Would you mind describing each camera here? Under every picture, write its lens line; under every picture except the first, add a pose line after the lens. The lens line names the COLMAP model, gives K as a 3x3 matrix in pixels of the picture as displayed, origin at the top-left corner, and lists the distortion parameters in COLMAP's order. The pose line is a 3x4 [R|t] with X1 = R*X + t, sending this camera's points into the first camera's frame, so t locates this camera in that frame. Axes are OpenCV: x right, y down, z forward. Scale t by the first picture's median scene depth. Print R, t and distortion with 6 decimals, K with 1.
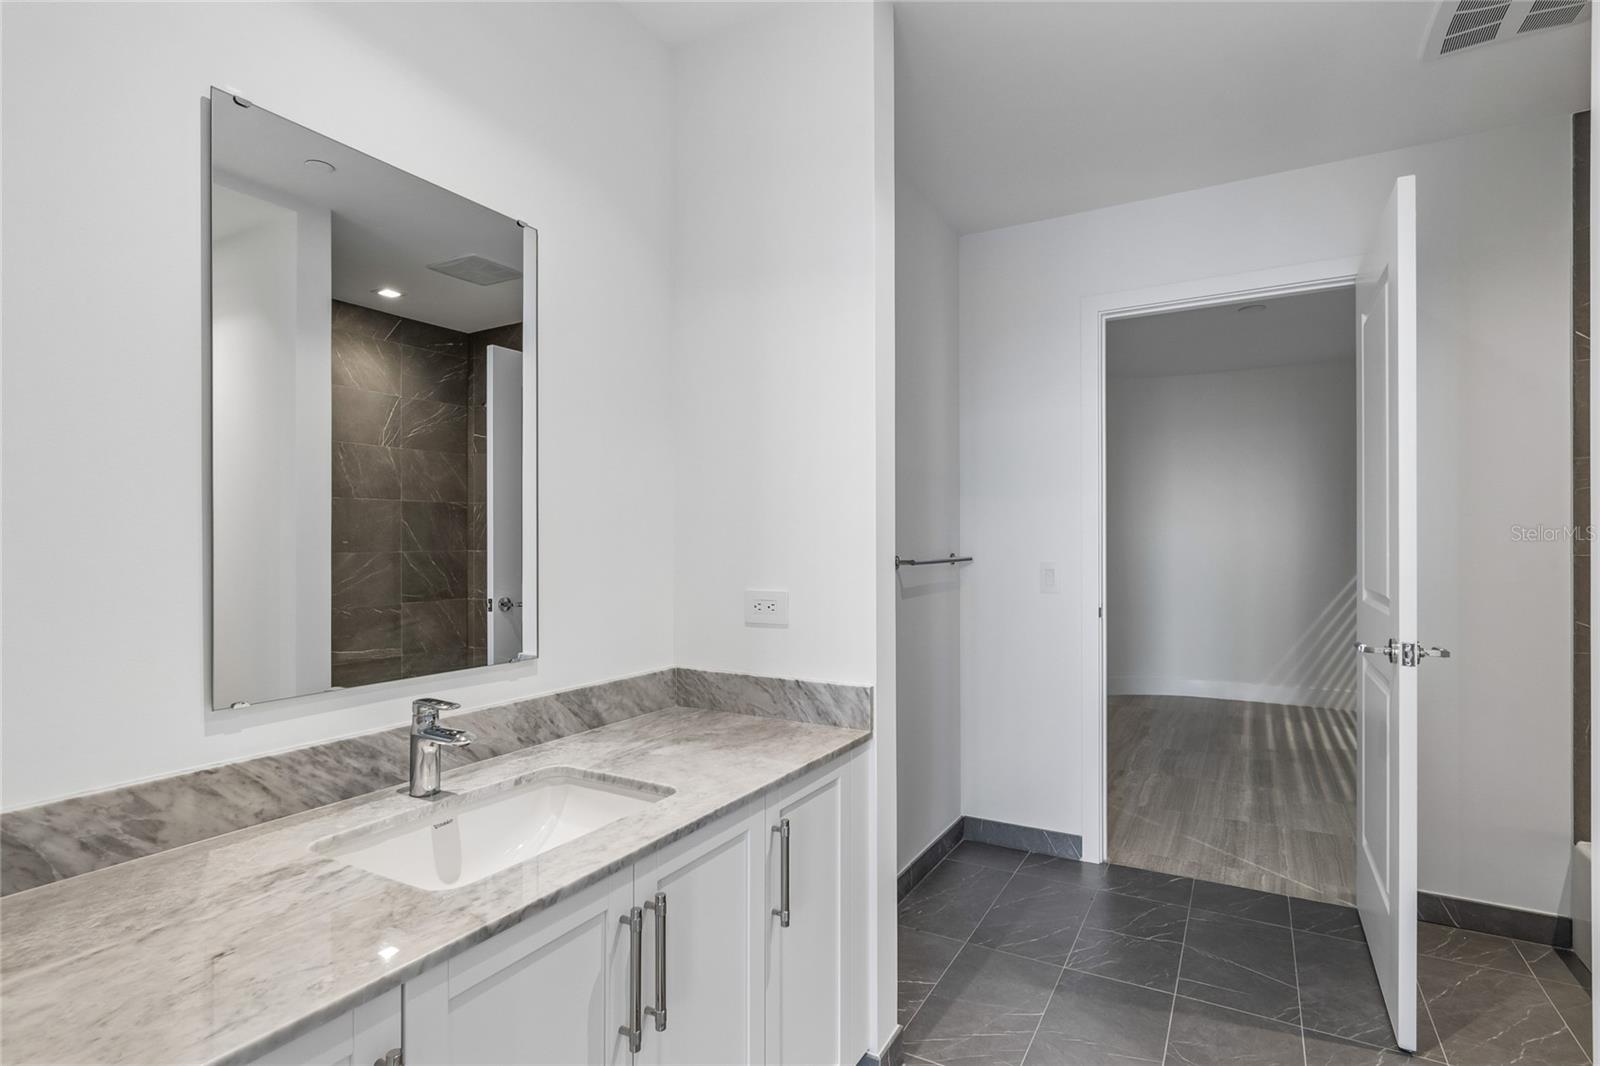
lens RADIAL K [[779.8, 0, 797.5], [0, 779.8, 539.3], [0, 0, 1]] dist [0.003195, 0.001504]
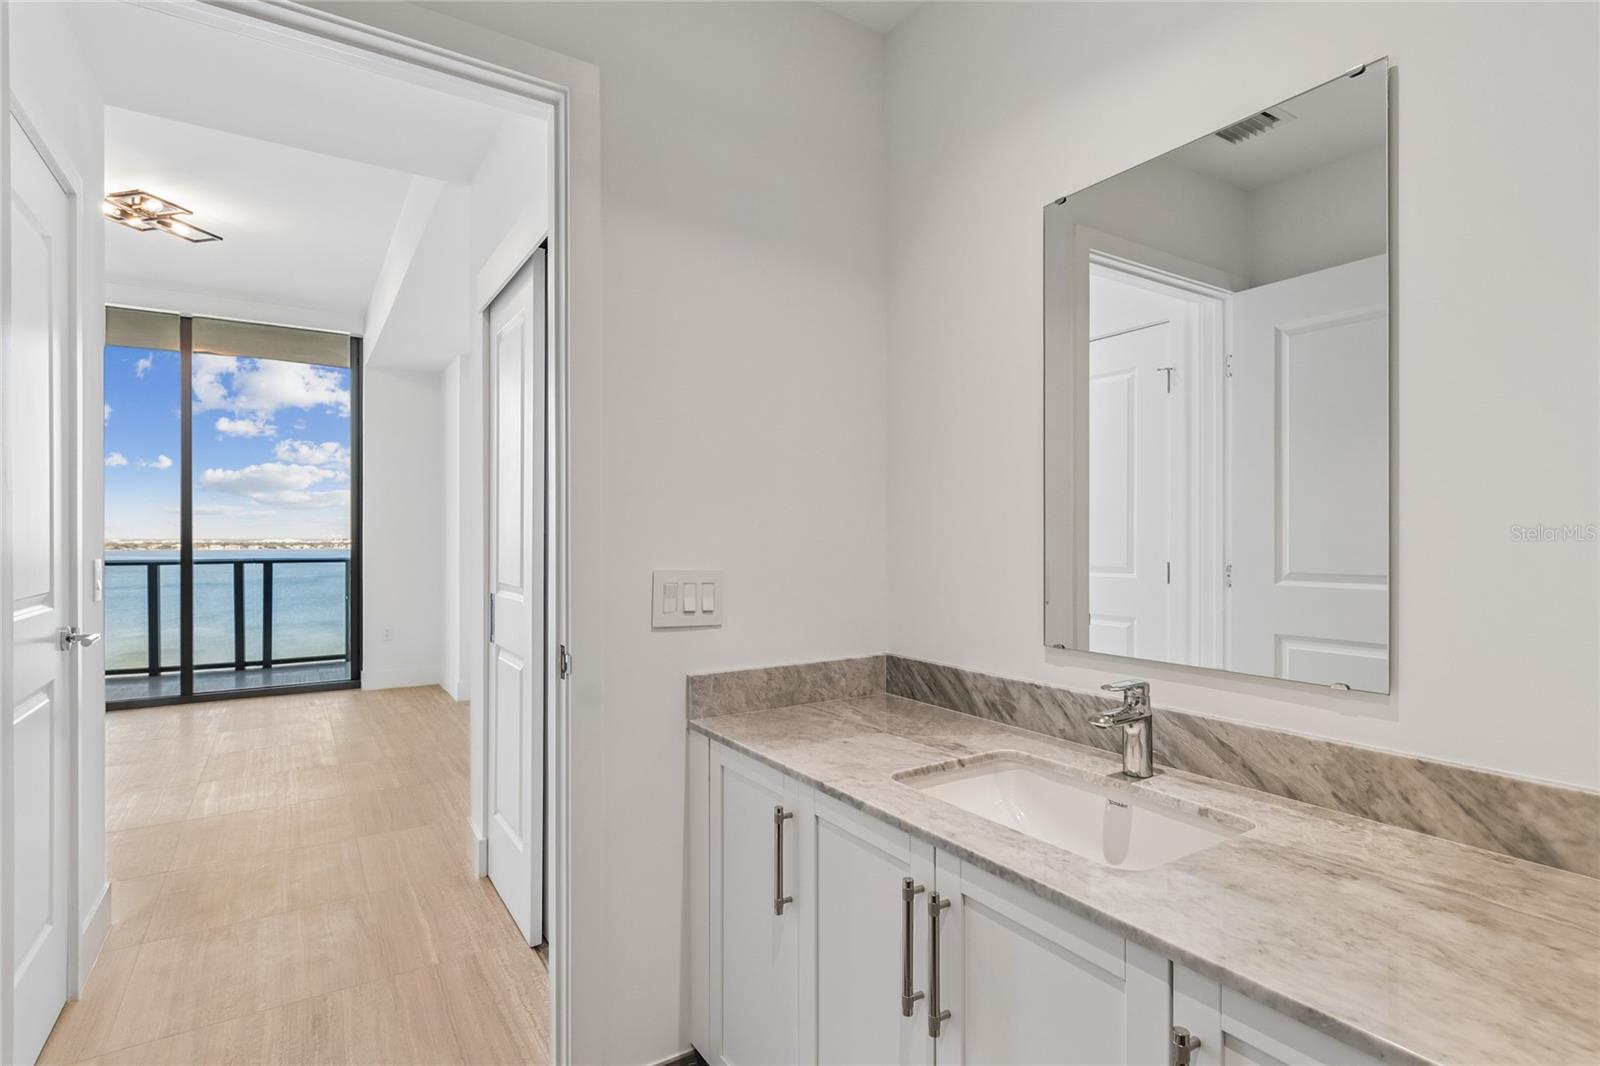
lens RADIAL K [[779.8, 0, 776.9], [0, 779.8, 515.1], [0, 0, 1]] dist [0.003195, 0.001504]
pose [[-0.471794, -0.018038, -0.881524, 0.709803], [0.012253, 0.999560, -0.027011, 0.013289], [0.881624, -0.023544, -0.471365, 1.191771]]
